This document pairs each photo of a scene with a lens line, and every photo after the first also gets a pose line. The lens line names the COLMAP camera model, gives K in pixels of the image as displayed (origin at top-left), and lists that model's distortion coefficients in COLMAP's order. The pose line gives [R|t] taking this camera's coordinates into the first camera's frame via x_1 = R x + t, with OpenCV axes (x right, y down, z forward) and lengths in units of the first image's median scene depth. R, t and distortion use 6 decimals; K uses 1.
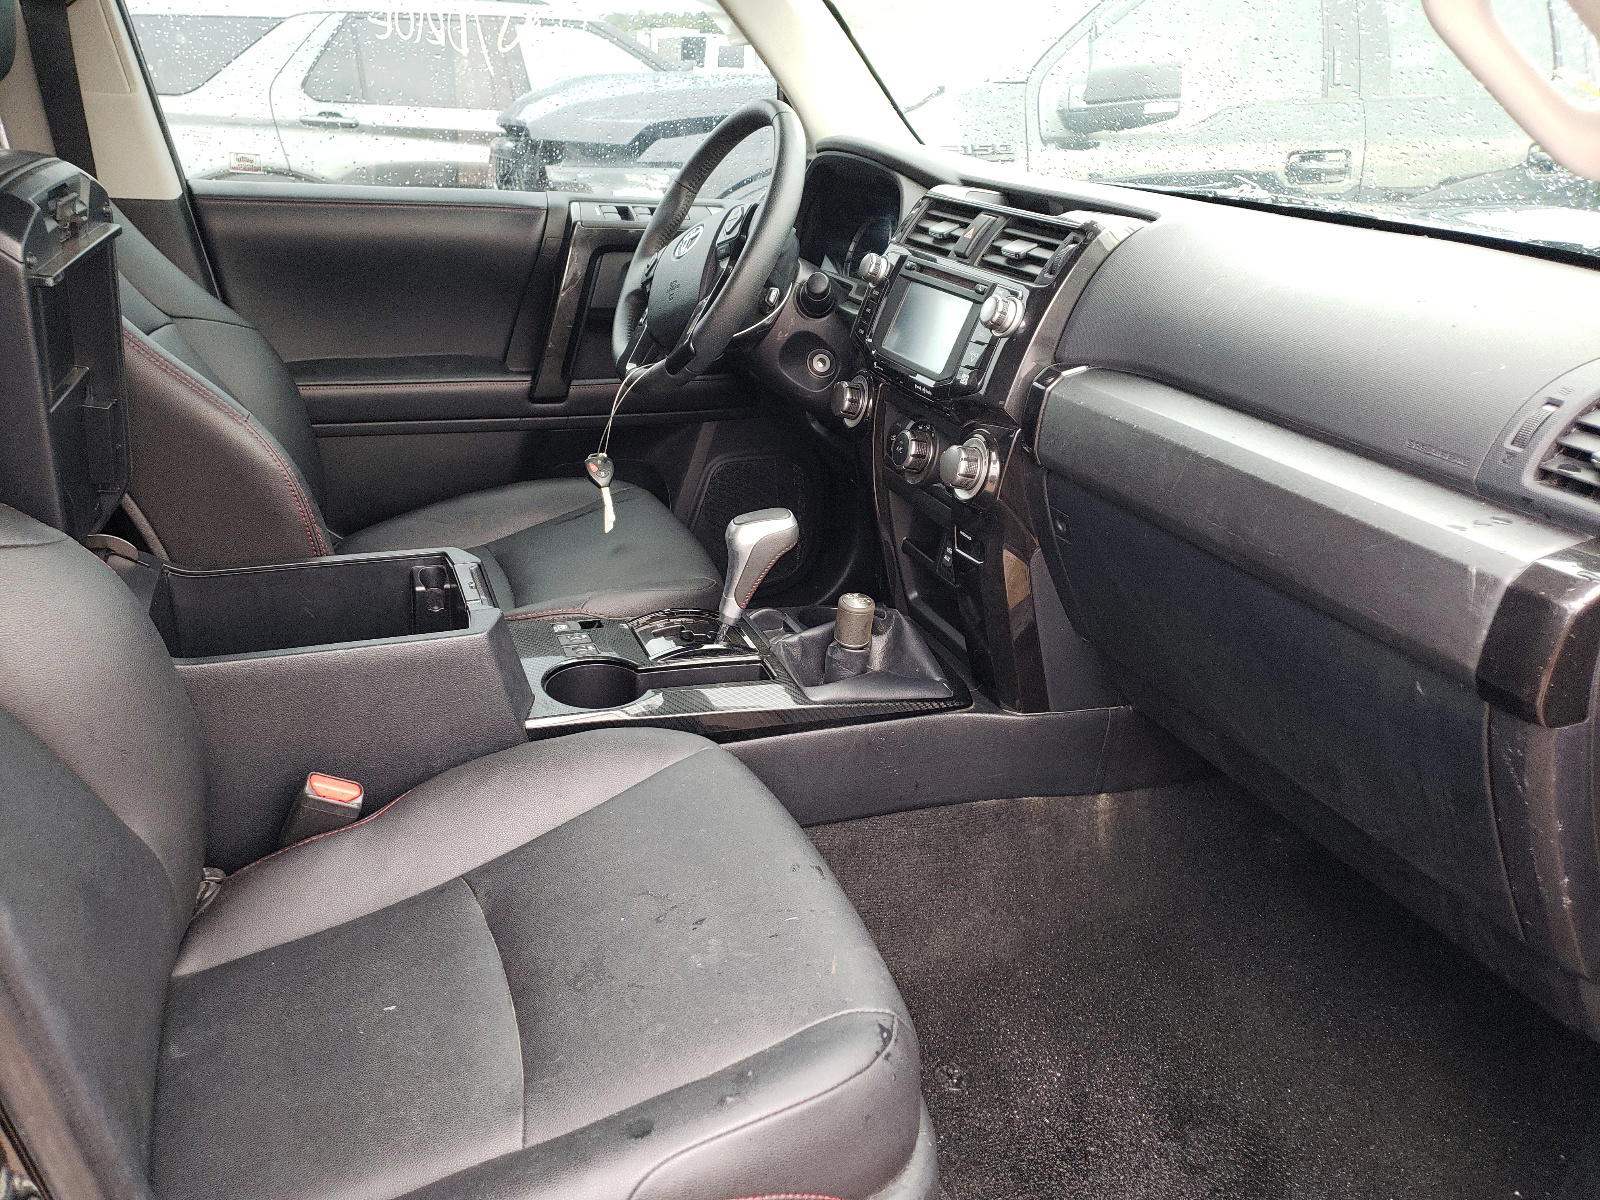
lens RADIAL K [[1189.1, 0, 800.0], [0, 1189.1, 600.0], [0, 0, 1]] dist [0.001263, 0.001202]
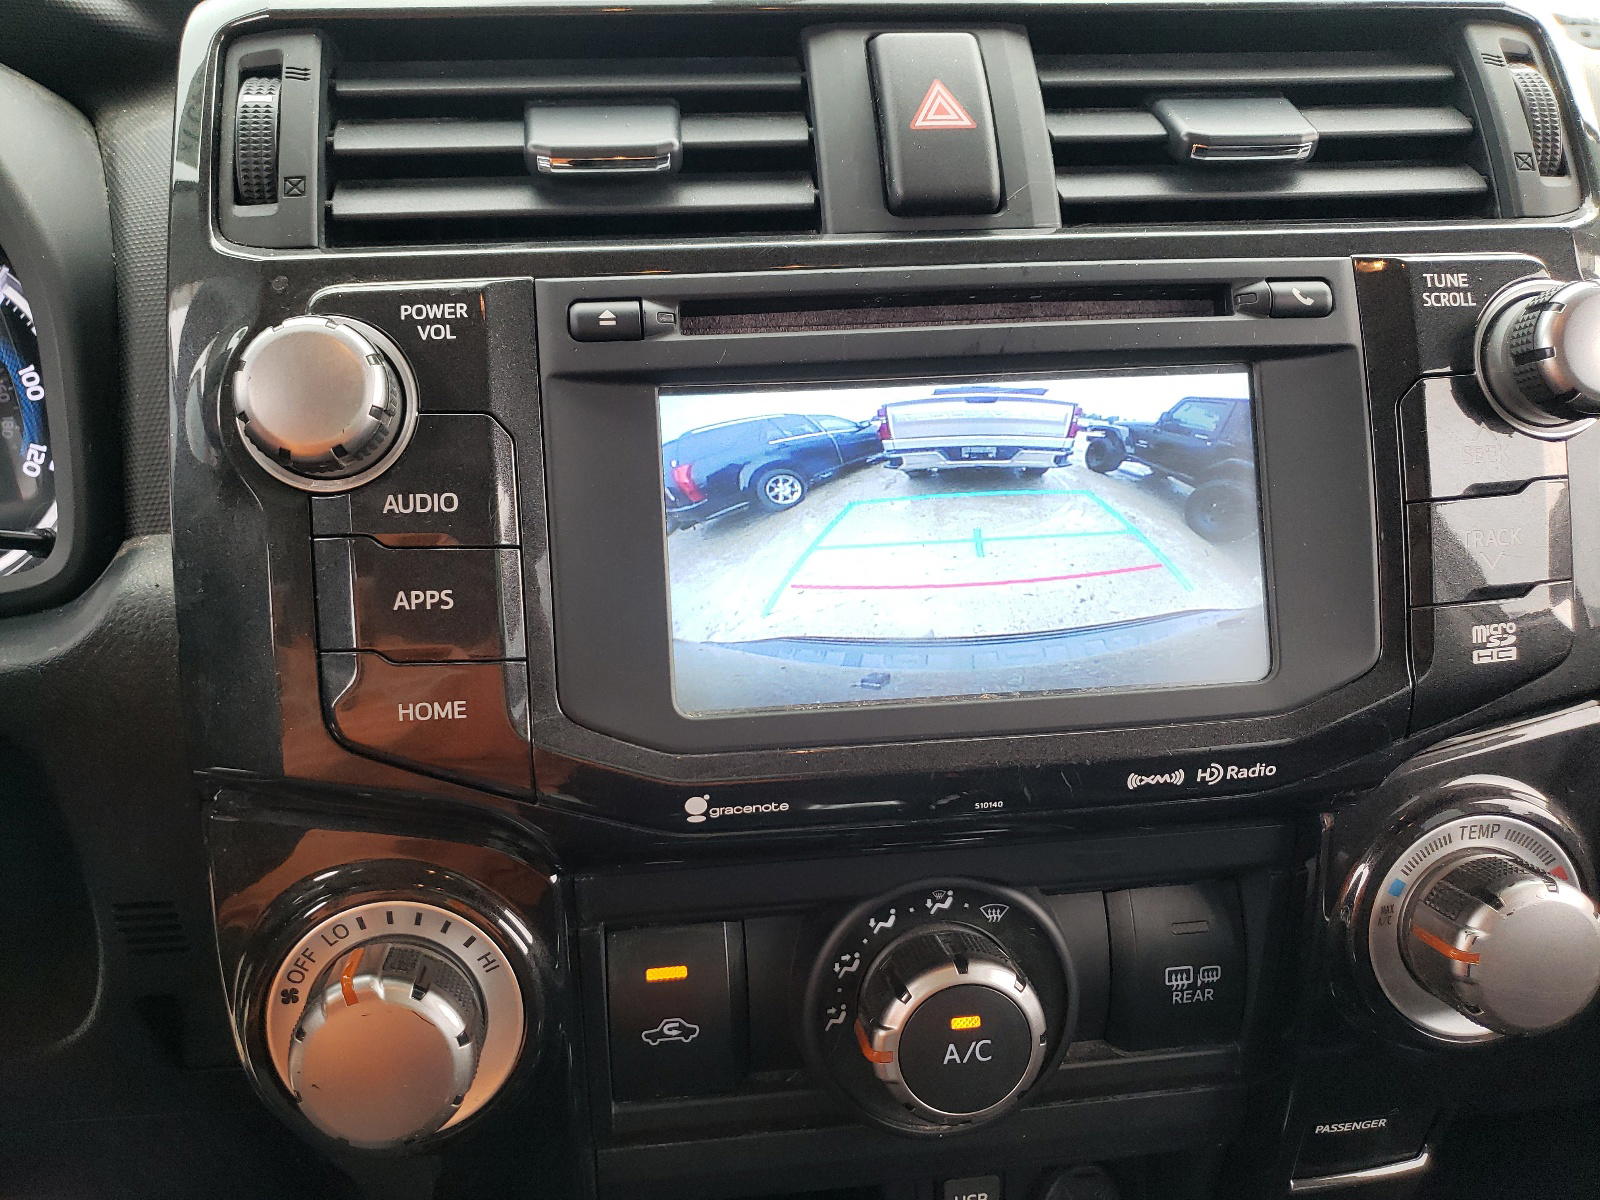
lens RADIAL K [[1189.1, 0, 800.0], [0, 1189.1, 600.0], [0, 0, 1]] dist [0.001263, 0.001202]
pose [[0.281889, -0.375400, 0.882957, -0.110678], [0.406988, 0.880164, 0.244279, -0.302940], [-0.868850, 0.290493, 0.400892, 0.994439]]
